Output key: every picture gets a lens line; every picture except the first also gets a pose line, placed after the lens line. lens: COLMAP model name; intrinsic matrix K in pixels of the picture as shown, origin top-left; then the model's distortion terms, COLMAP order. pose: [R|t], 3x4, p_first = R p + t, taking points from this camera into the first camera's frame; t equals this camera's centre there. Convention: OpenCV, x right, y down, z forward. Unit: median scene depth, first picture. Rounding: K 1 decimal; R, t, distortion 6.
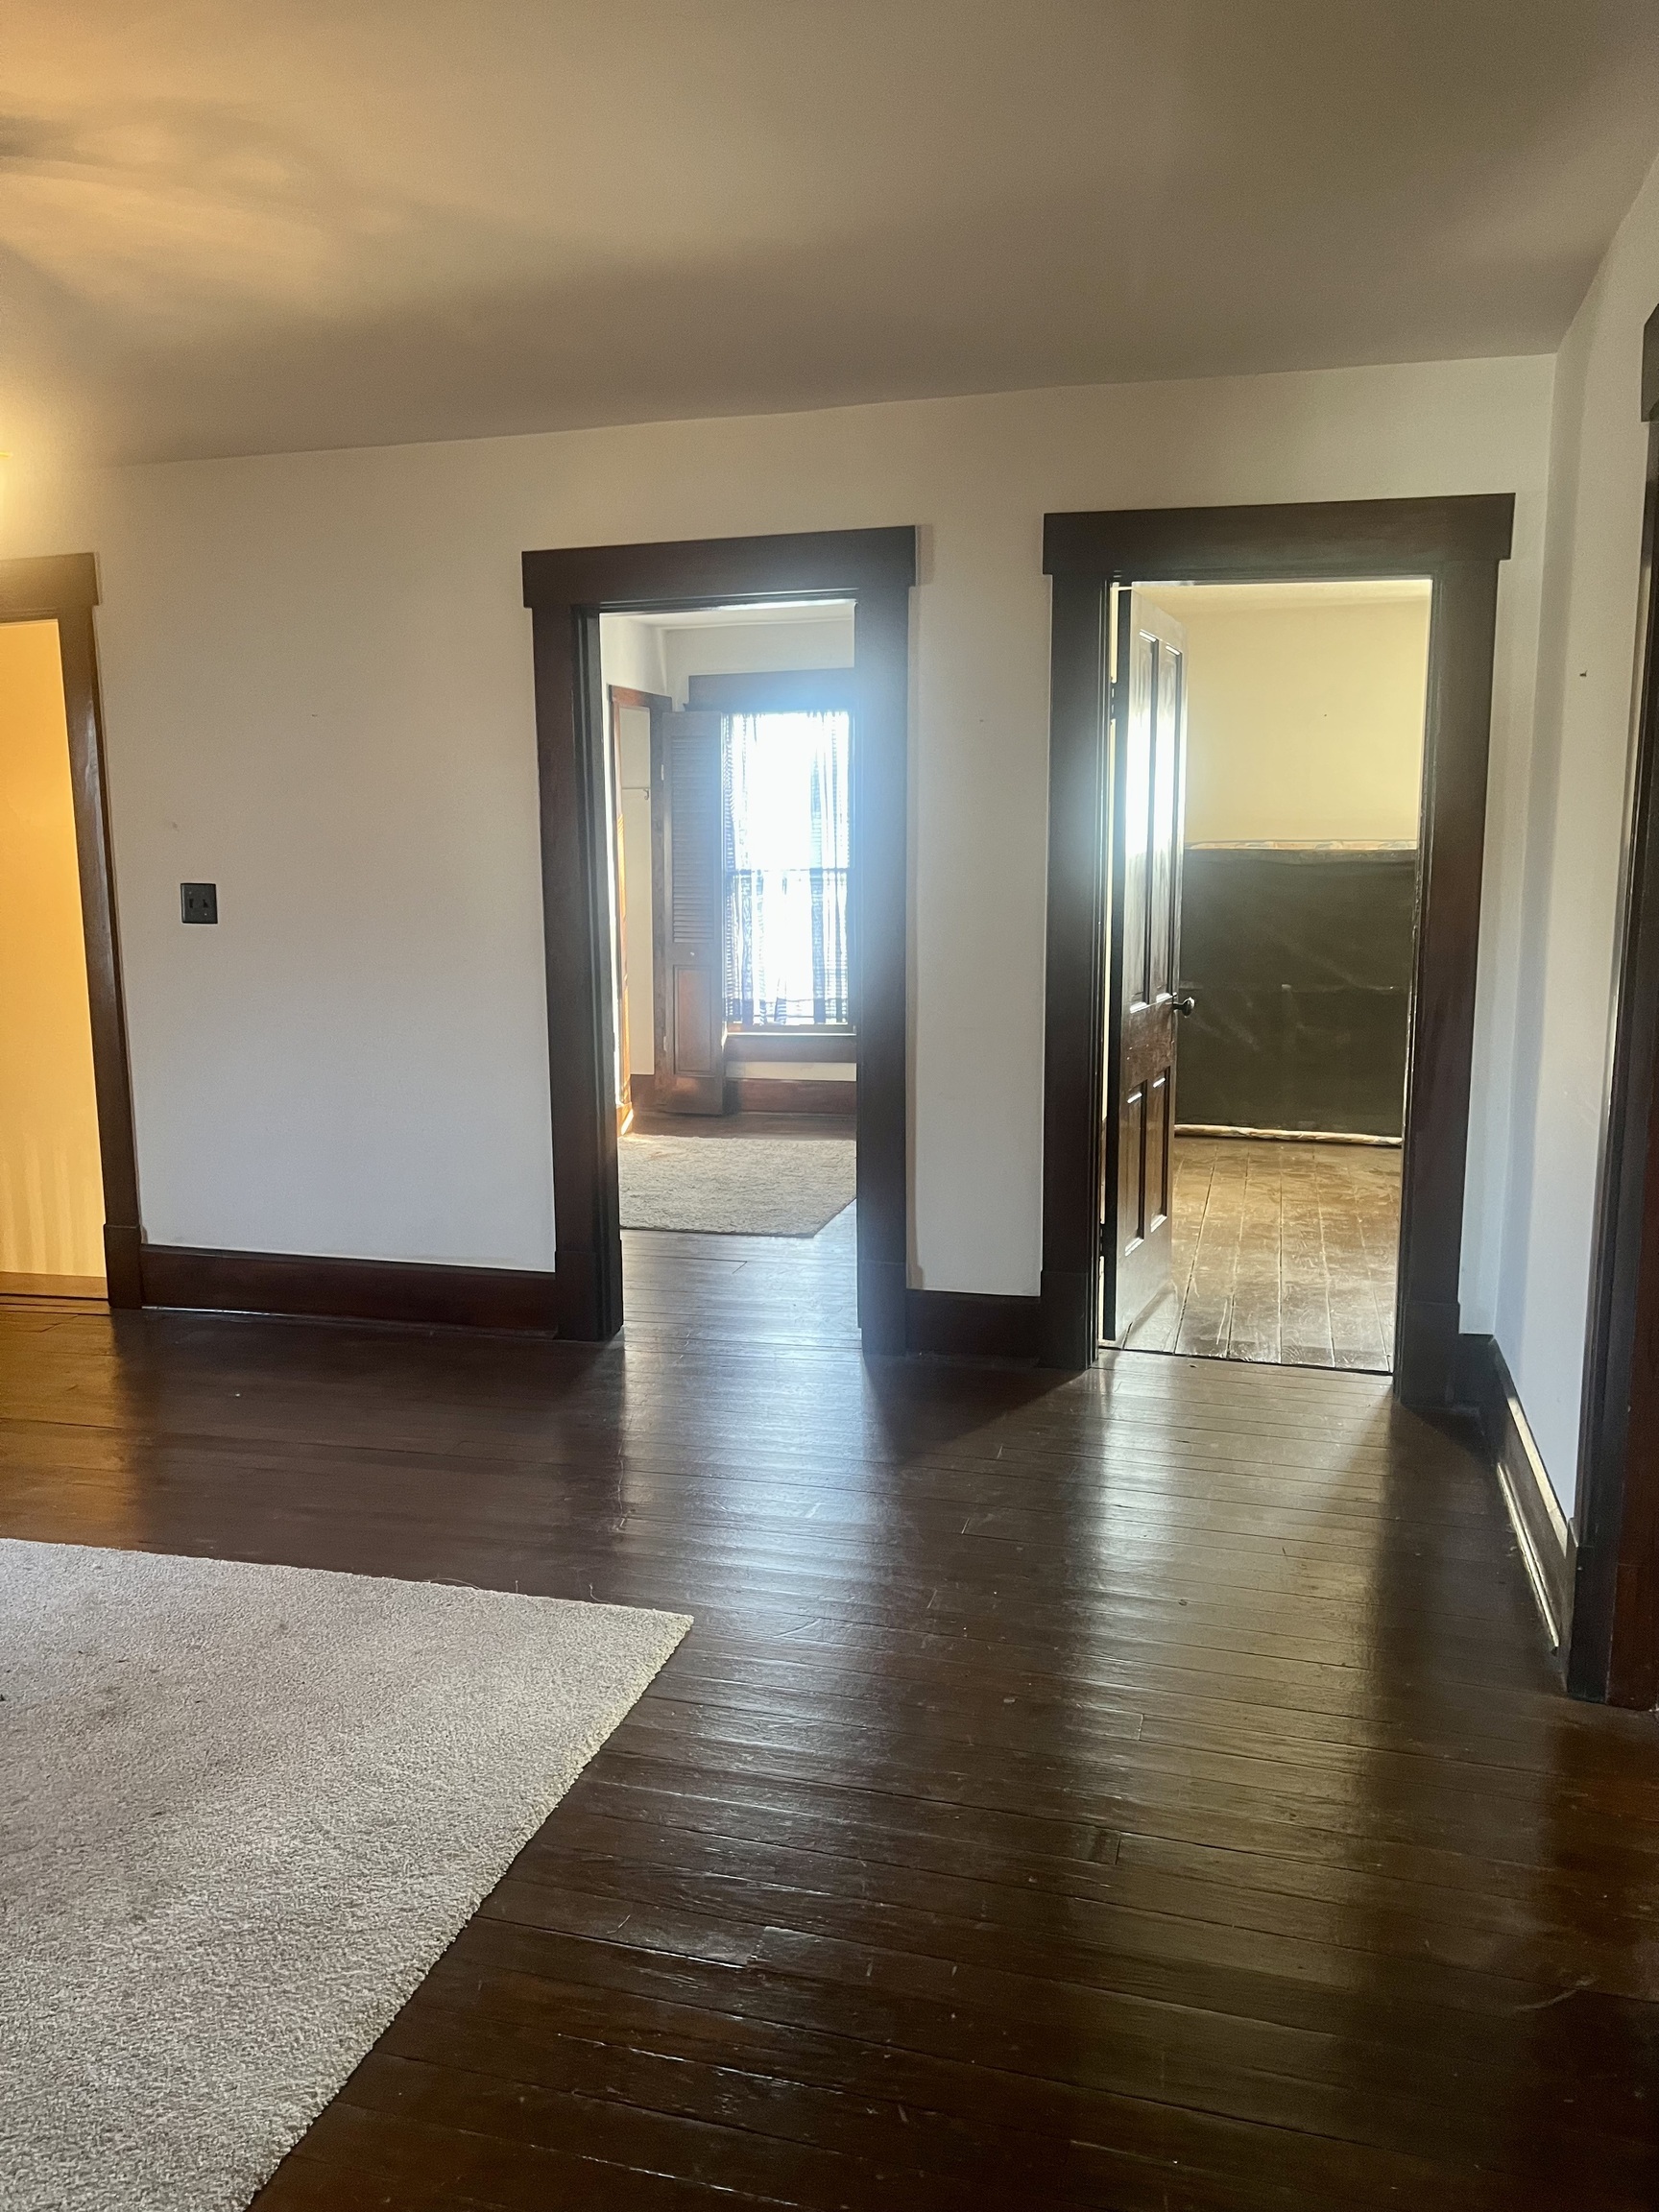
lens RADIAL K [[1671.4, 0, 819.4], [0, 1671.4, 1118.1], [0, 0, 1]] dist [0.058741, -0.061237]
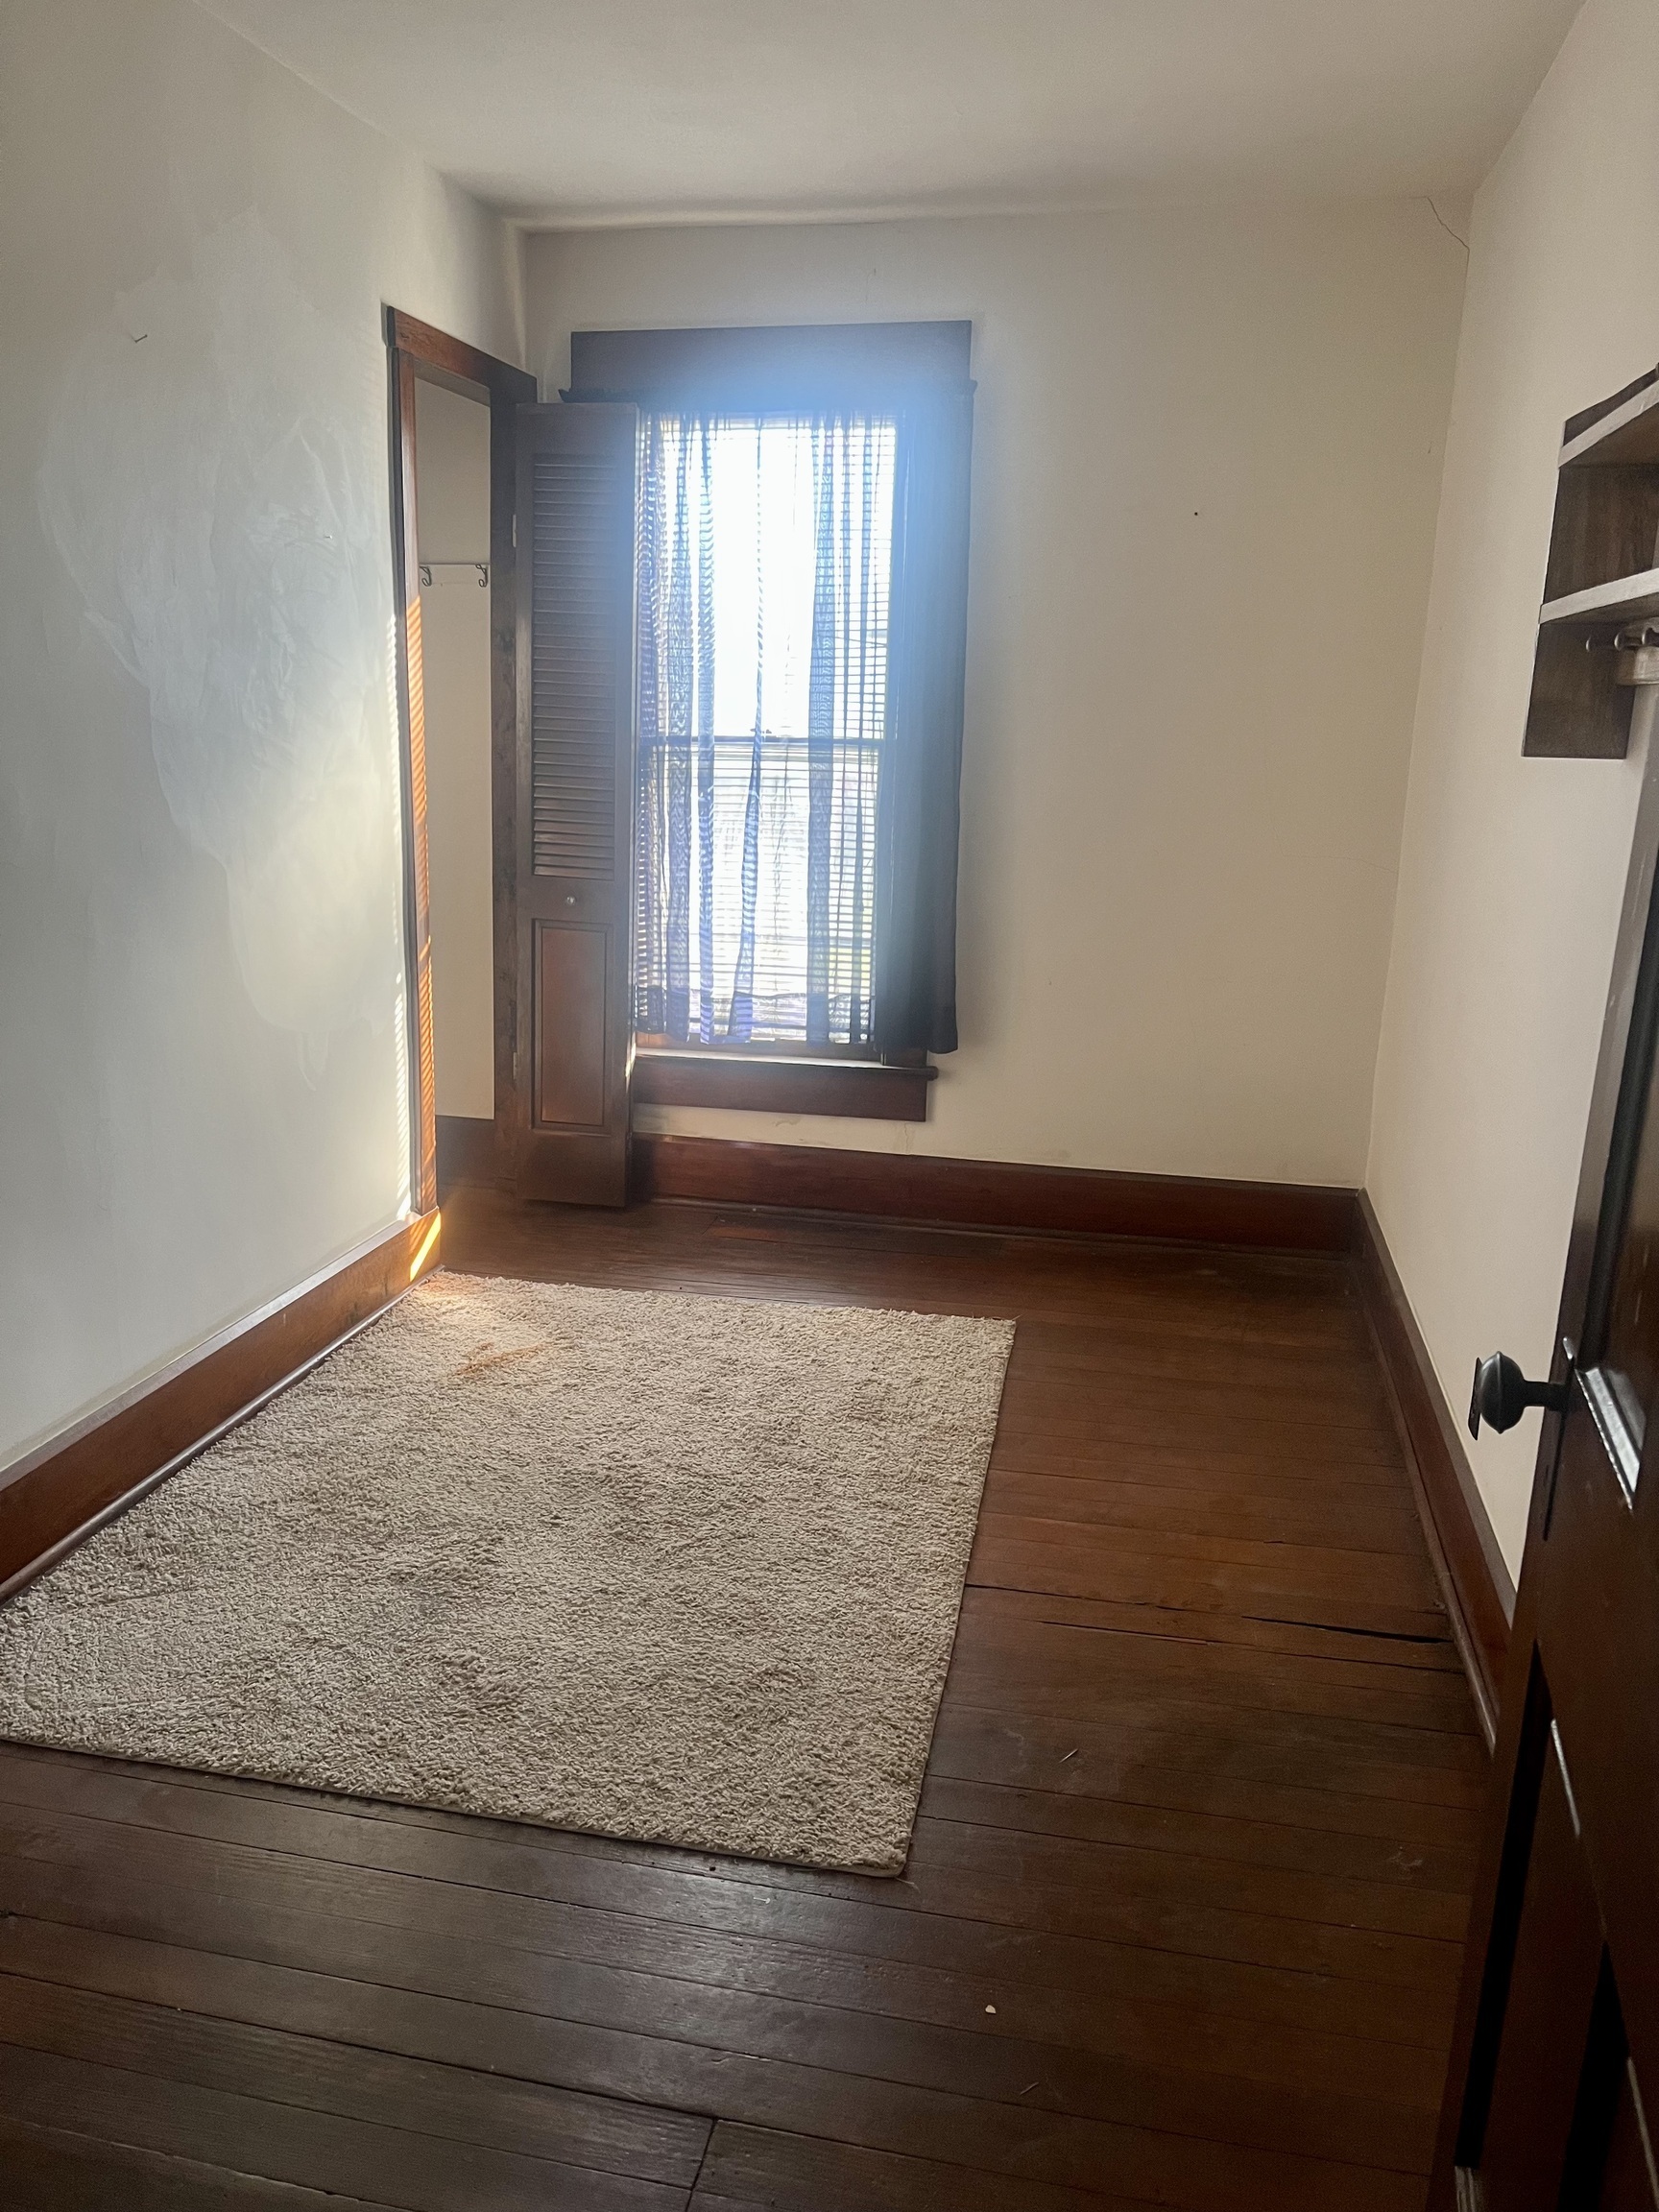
lens RADIAL K [[1671.4, 0, 843.7], [0, 1671.4, 1091.7], [0, 0, 1]] dist [0.058741, -0.061237]
pose [[0.996545, 0.022010, 0.080086, -0.032822], [-0.026824, 0.997865, 0.059549, -0.072262], [-0.078605, -0.061491, 0.995008, 0.483417]]
